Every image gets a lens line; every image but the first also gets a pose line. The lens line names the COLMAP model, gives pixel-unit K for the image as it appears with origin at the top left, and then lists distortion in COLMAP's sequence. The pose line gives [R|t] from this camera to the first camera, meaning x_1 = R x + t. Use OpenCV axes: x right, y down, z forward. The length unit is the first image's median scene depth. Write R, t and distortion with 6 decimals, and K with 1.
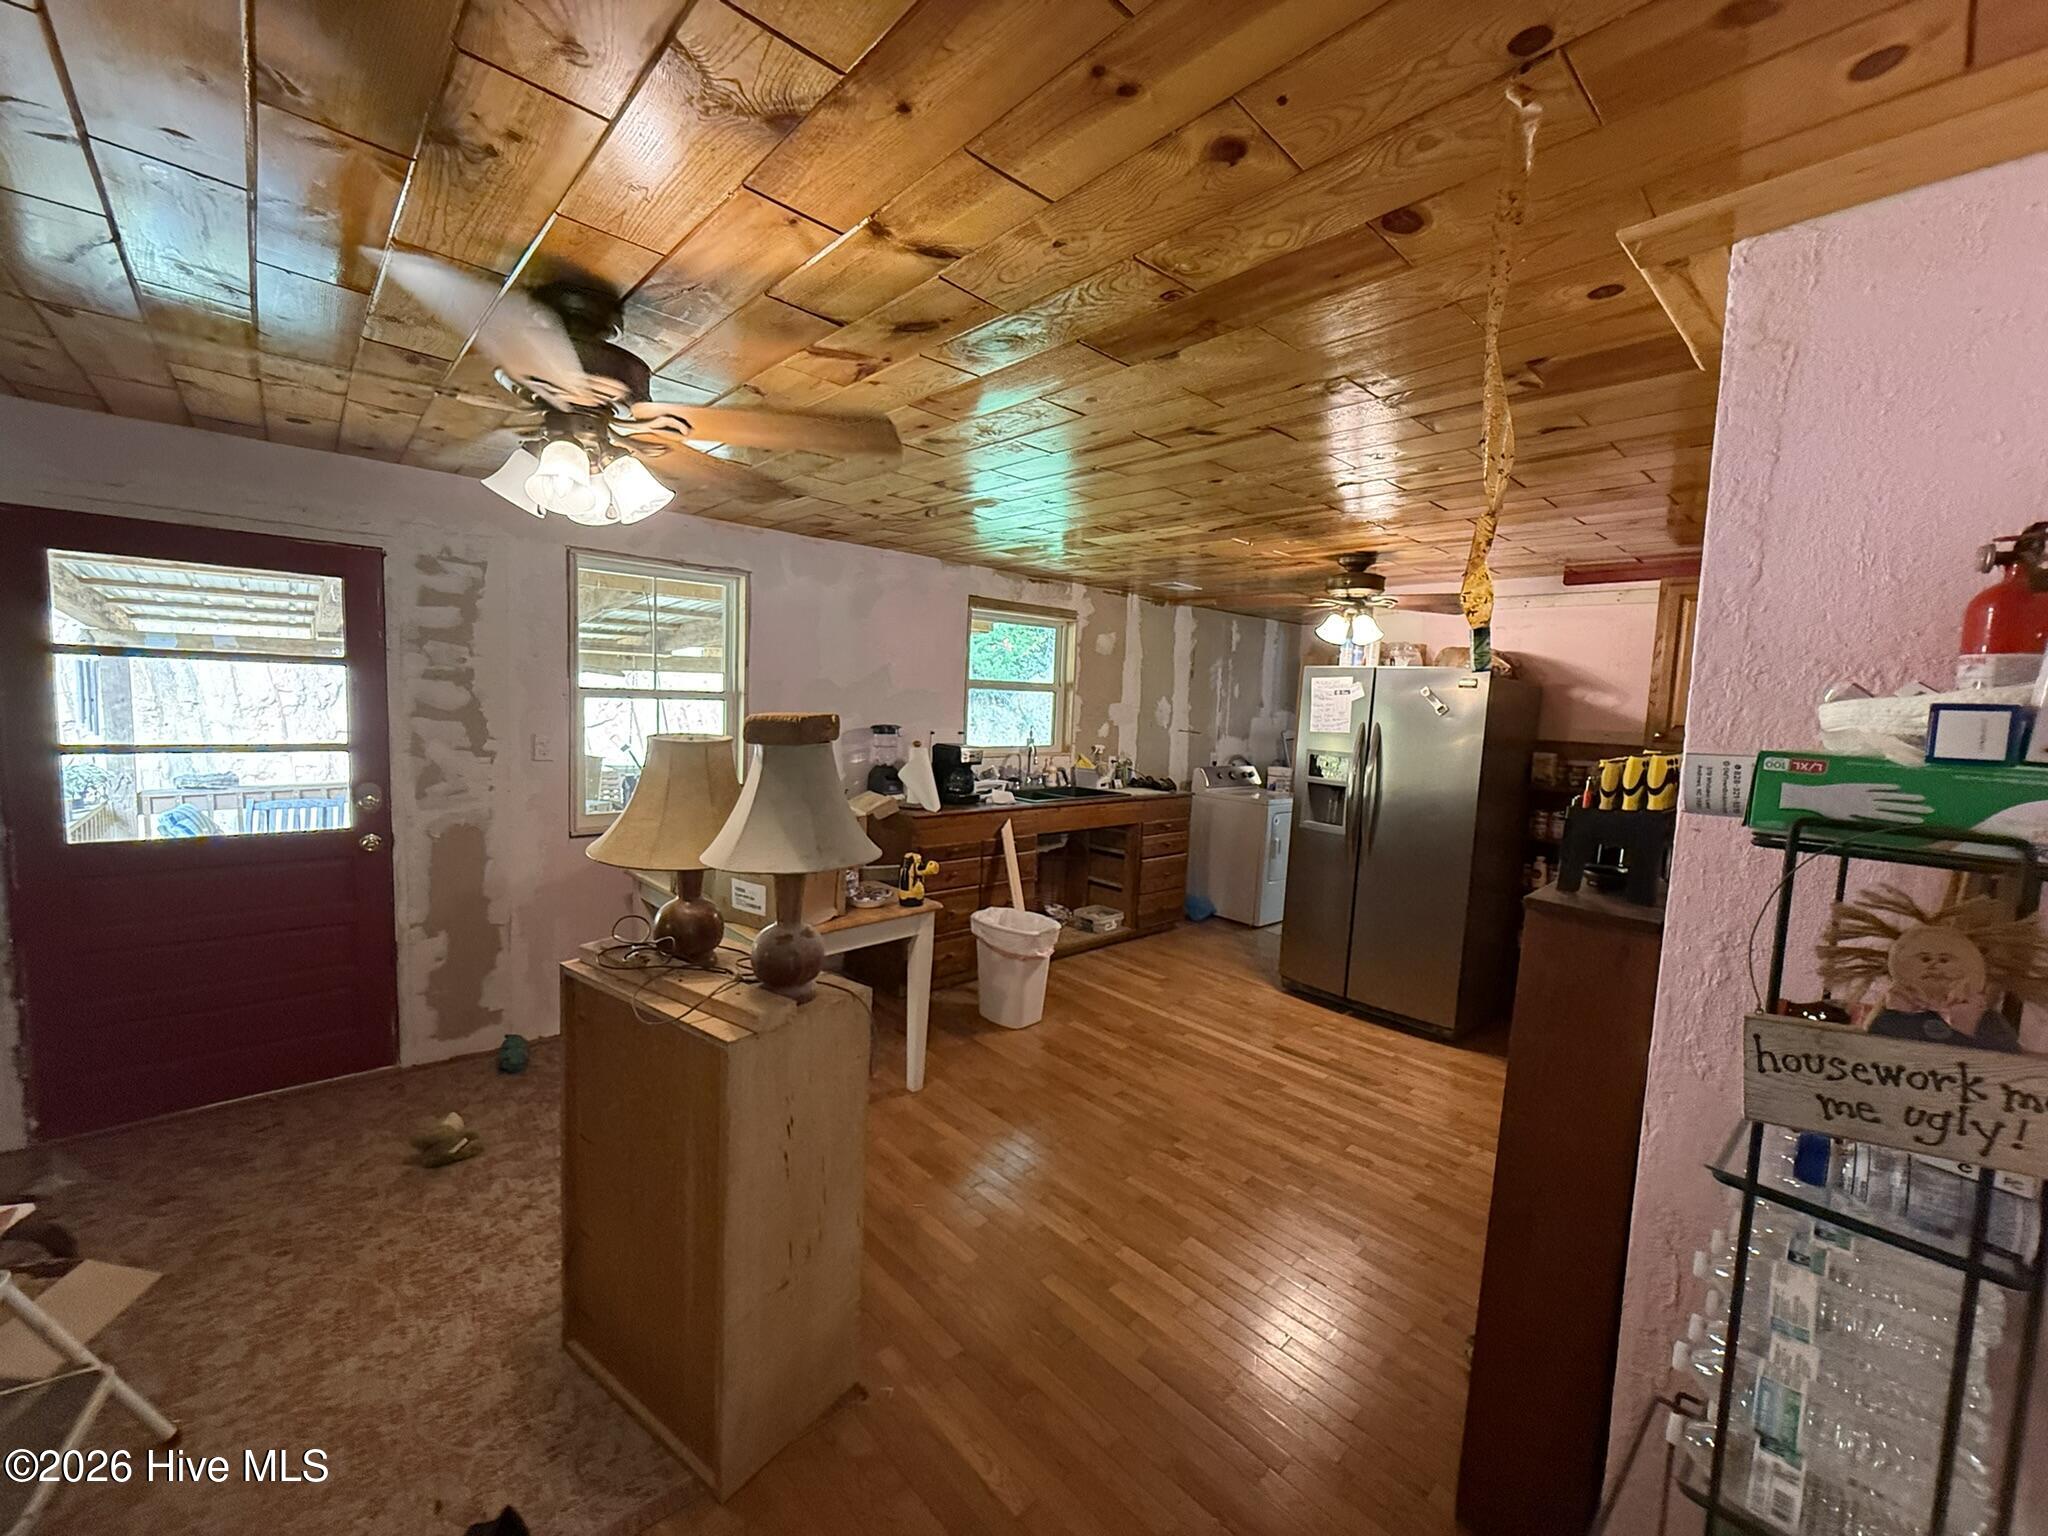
lens RADIAL K [[822.1, 0, 1028.2], [0, 822.1, 768.7], [0, 0, 1]] dist [0.000697, 0.000063]
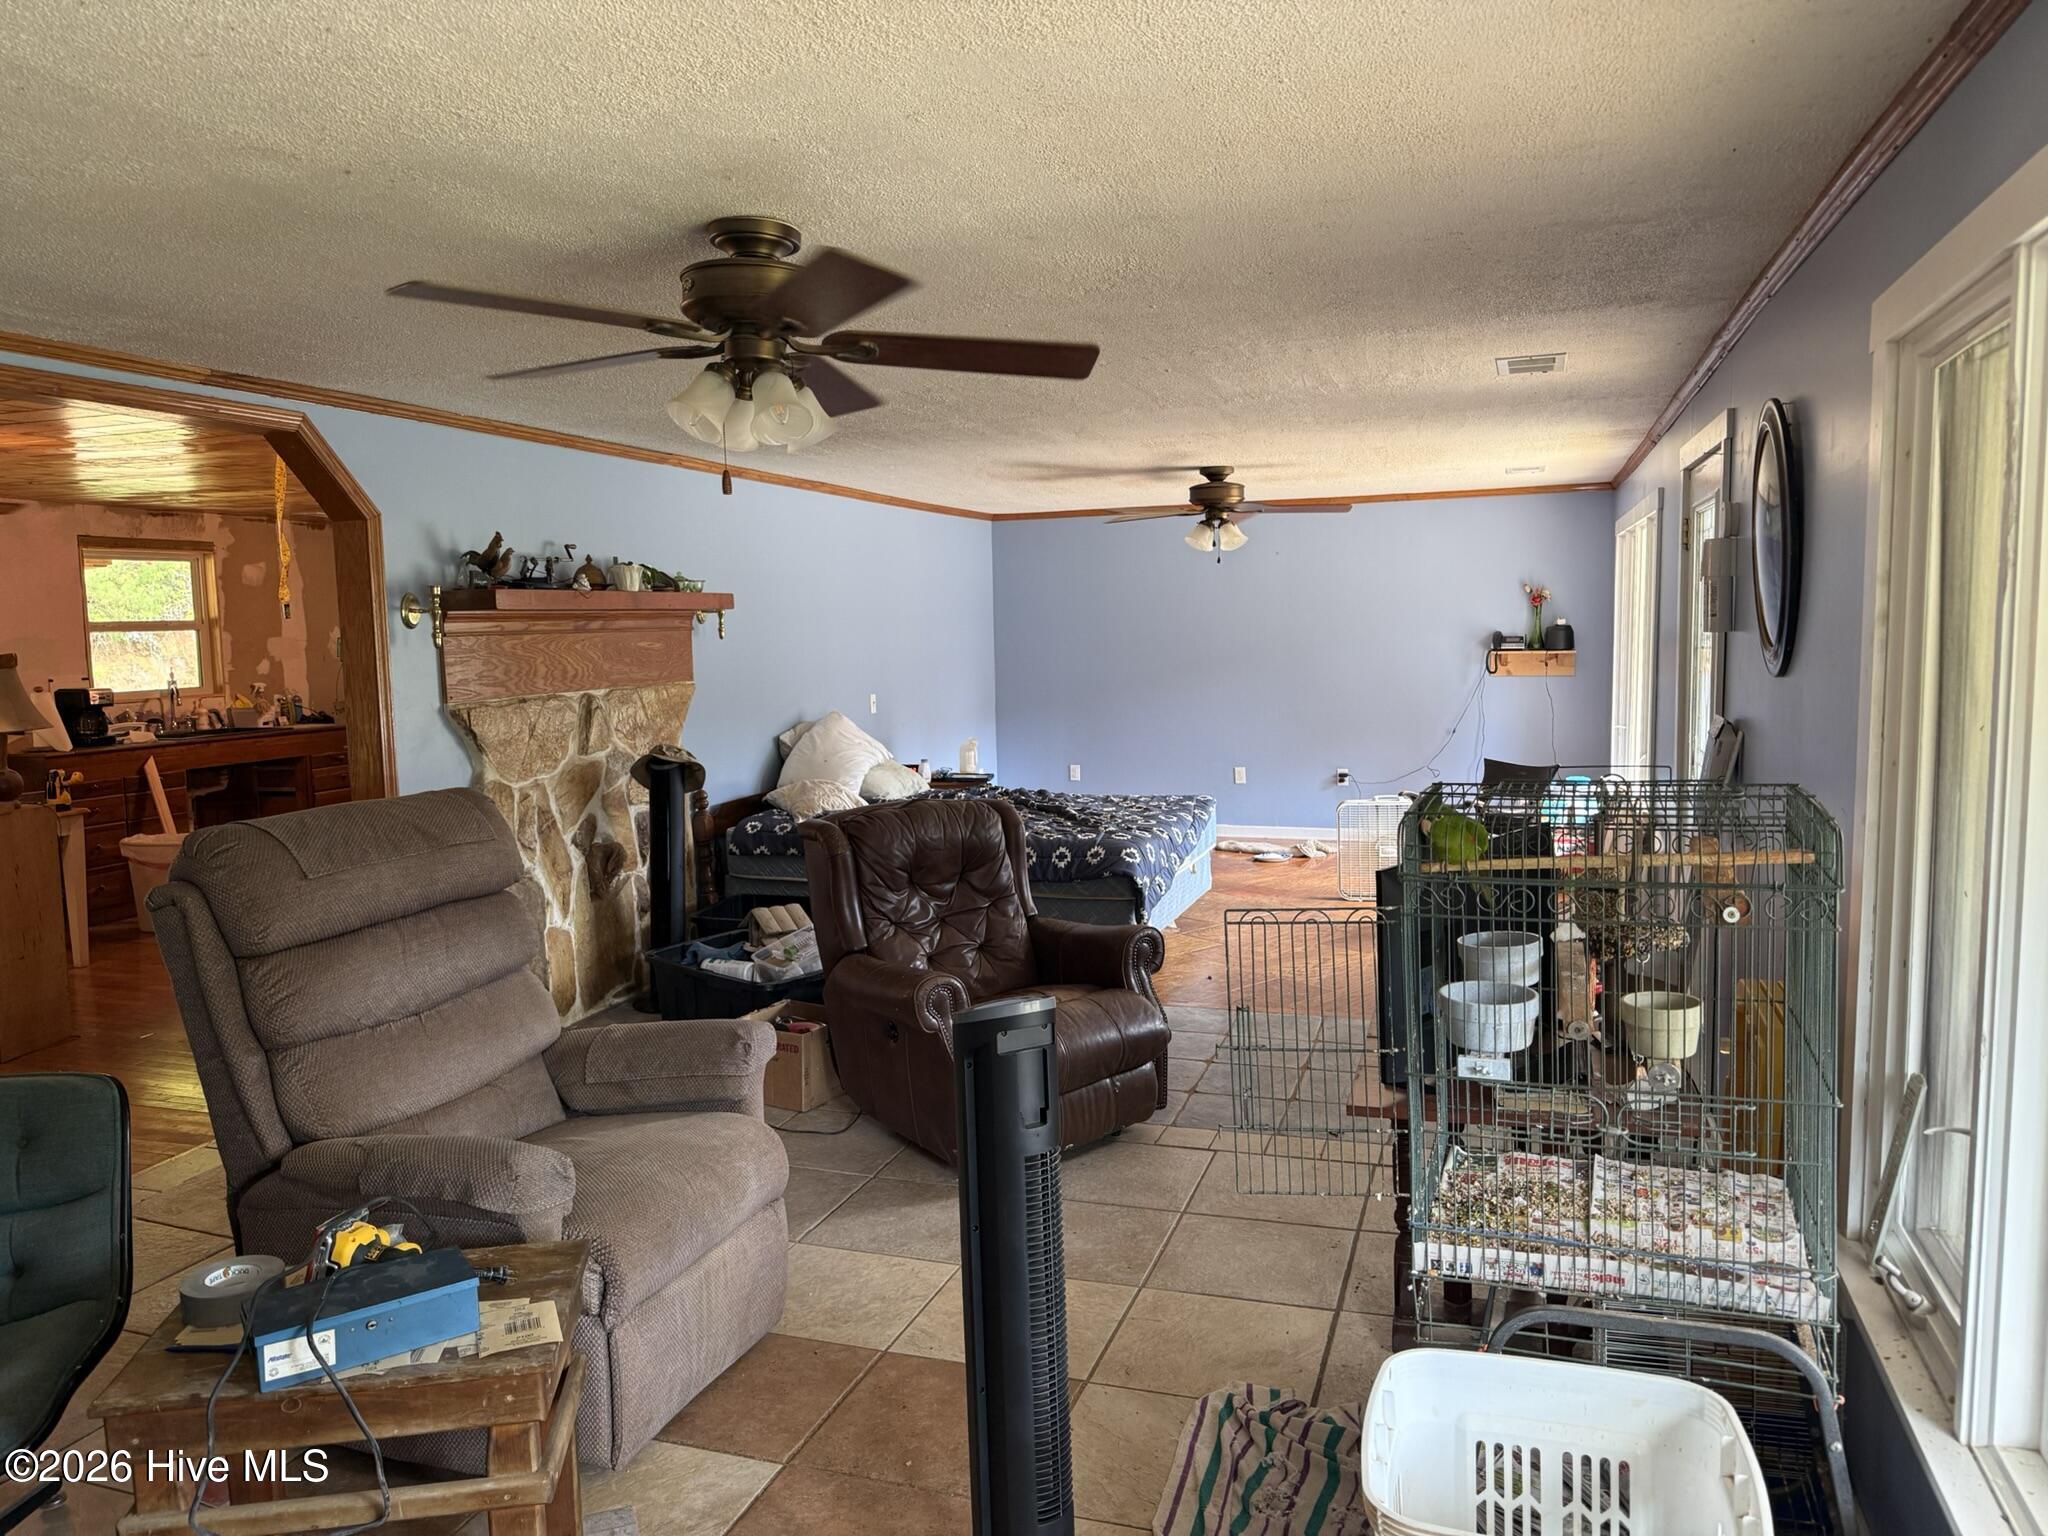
lens RADIAL K [[1456.8, 0, 1025.5], [0, 1456.8, 763.8], [0, 0, 1]] dist [-0.009852, -0.003520]
pose [[0.872135, -0.104440, 0.477988, 0.054203], [0.096596, 0.994477, 0.041043, 0.089889], [-0.479635, 0.010377, 0.877407, -0.985638]]
